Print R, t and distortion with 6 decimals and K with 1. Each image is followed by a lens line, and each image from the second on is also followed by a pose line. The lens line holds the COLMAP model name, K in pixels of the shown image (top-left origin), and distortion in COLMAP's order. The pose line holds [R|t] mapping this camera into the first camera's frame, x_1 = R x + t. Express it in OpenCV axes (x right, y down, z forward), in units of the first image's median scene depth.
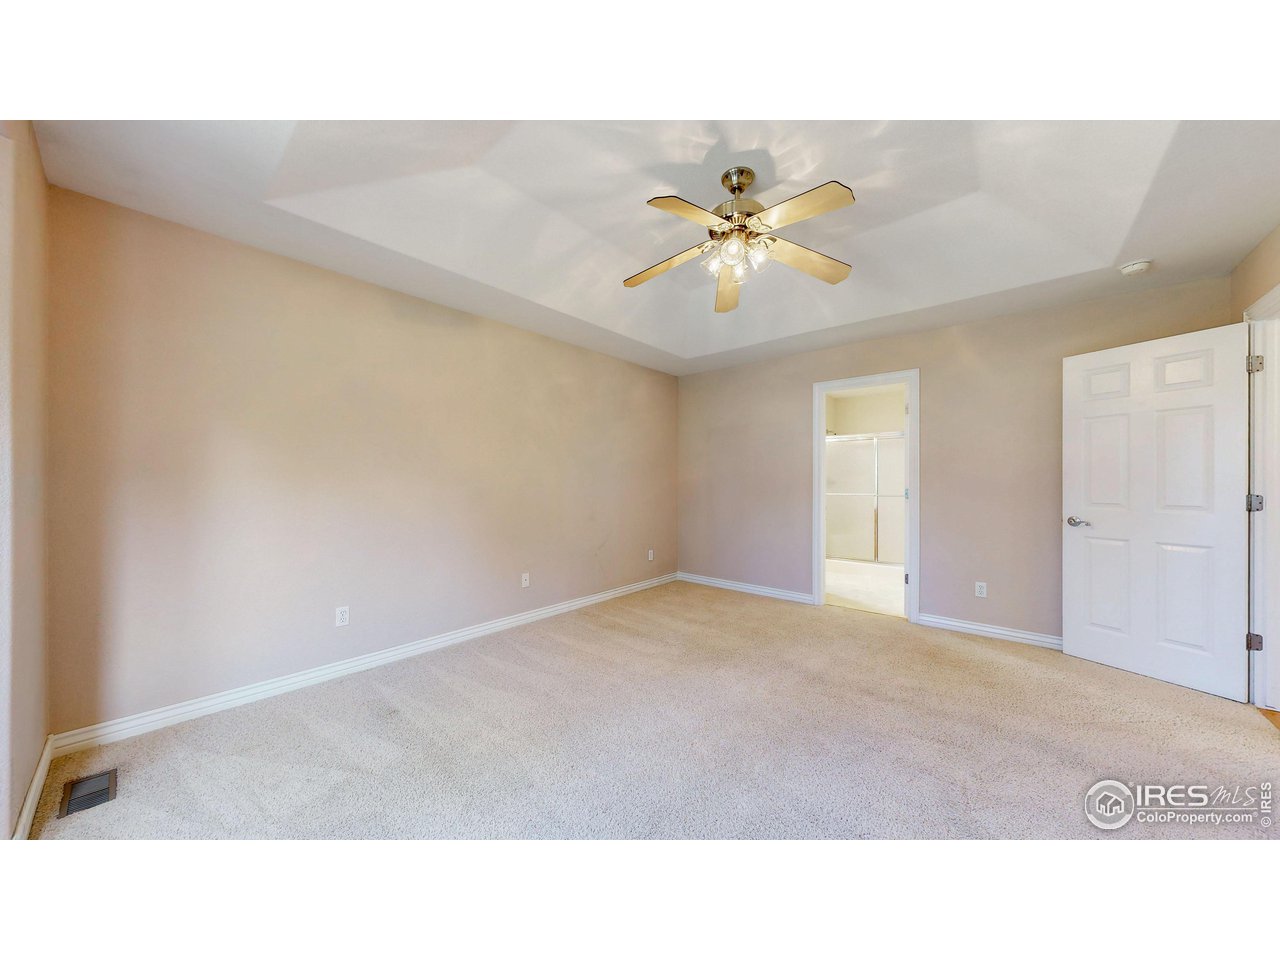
lens RADIAL K [[436.7, 0, 640.0], [0, 436.7, 480.0], [0, 0, 1]] dist [-0.000113, -0.000014]
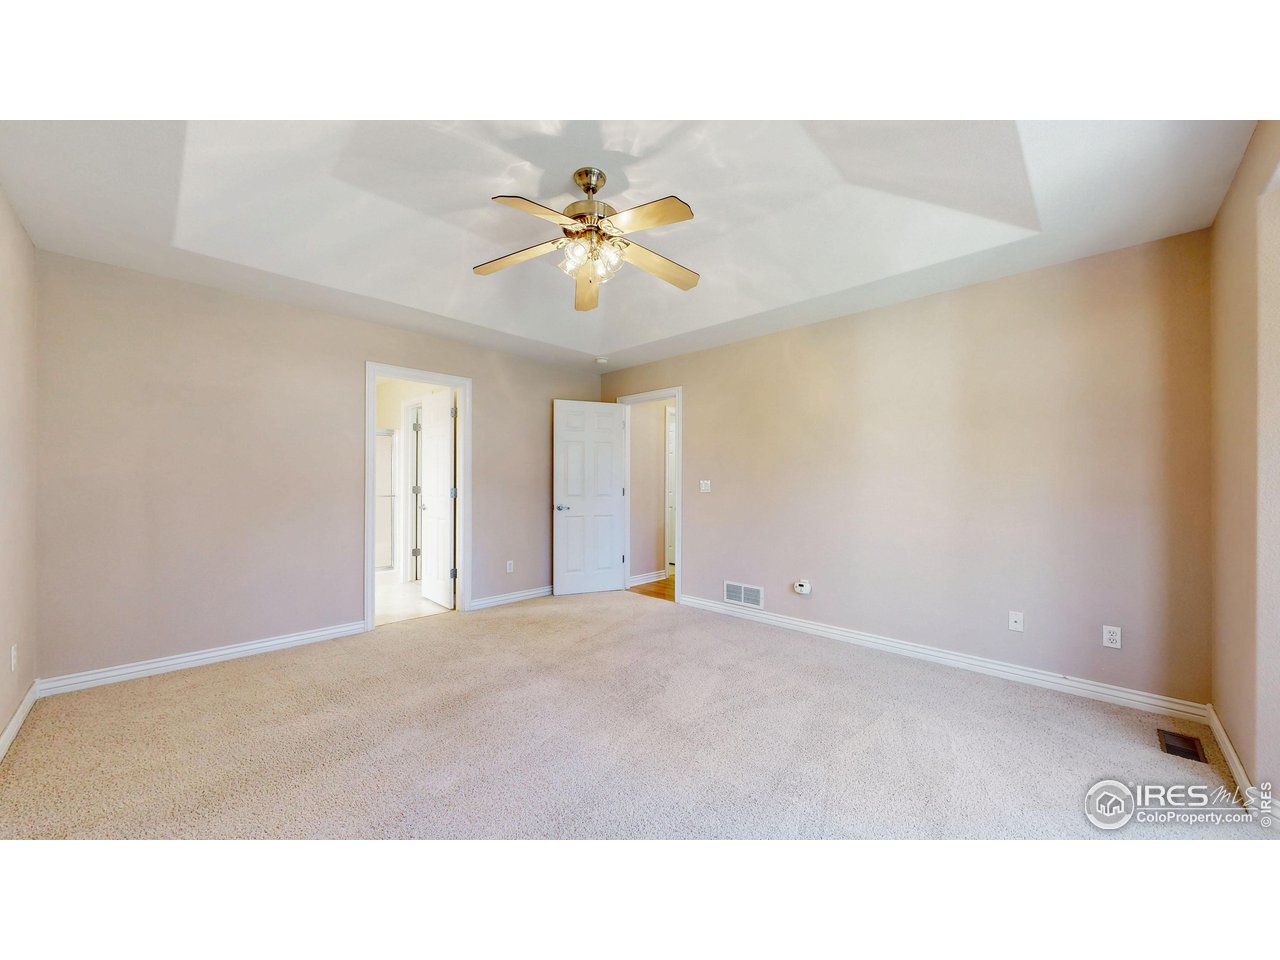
lens RADIAL K [[469.8, 0, 641.7], [0, 469.8, 482.1], [0, 0, 1]] dist [-0.001721, -0.000268]
pose [[0.059215, 0.001309, 0.998244, -0.594563], [-0.005443, 0.999985, -0.000988, 0.004708], [-0.998230, -0.005375, 0.059221, 0.574787]]
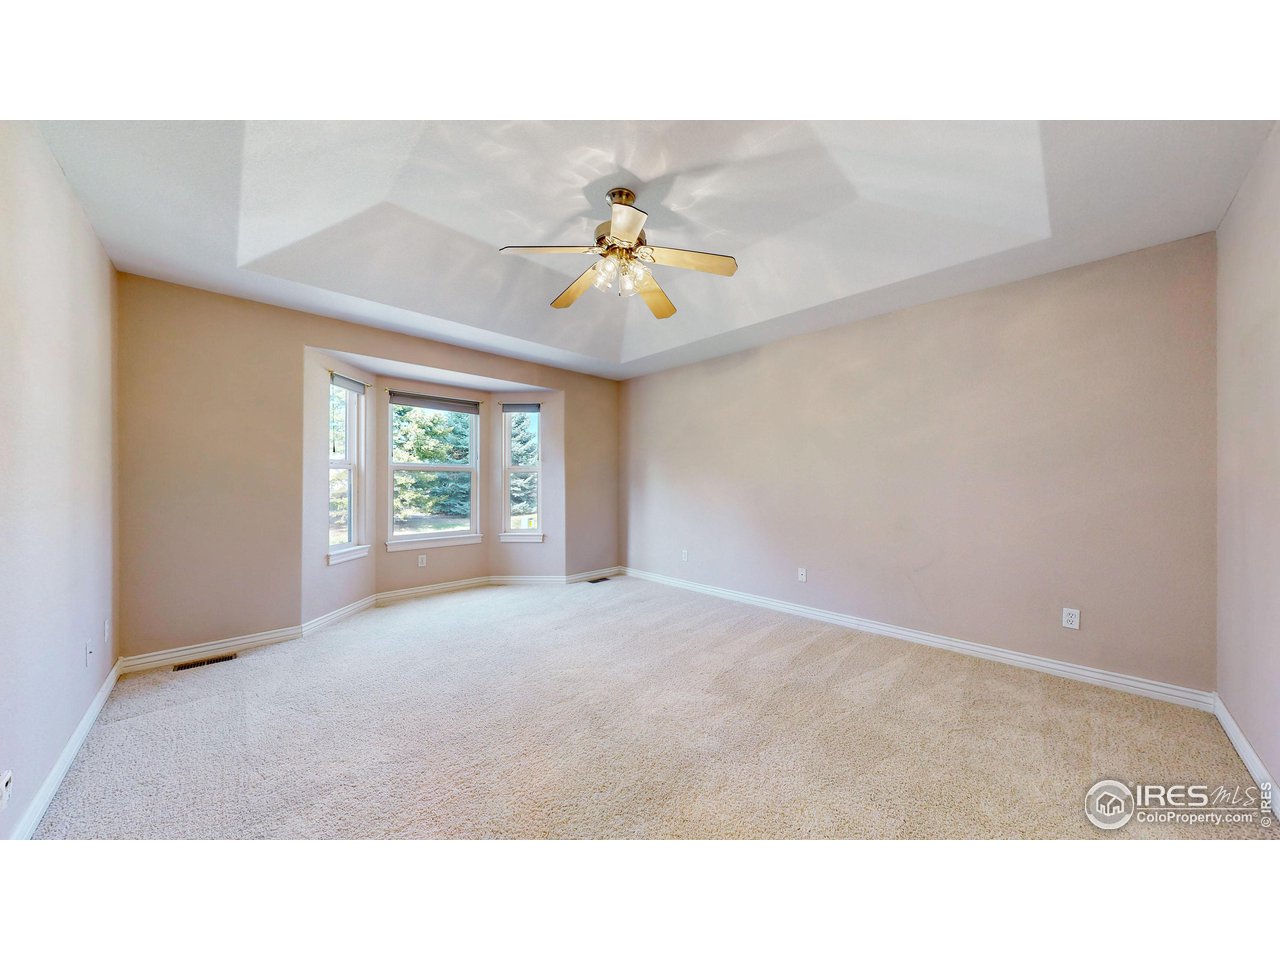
lens RADIAL K [[436.7, 0, 640.0], [0, 436.7, 480.0], [0, 0, 1]] dist [-0.000113, -0.000014]
pose [[-0.092669, -0.010641, -0.995640, 0.910814], [0.003337, 0.999934, -0.010997, 0.015237], [0.995691, -0.004342, -0.092628, 0.808435]]
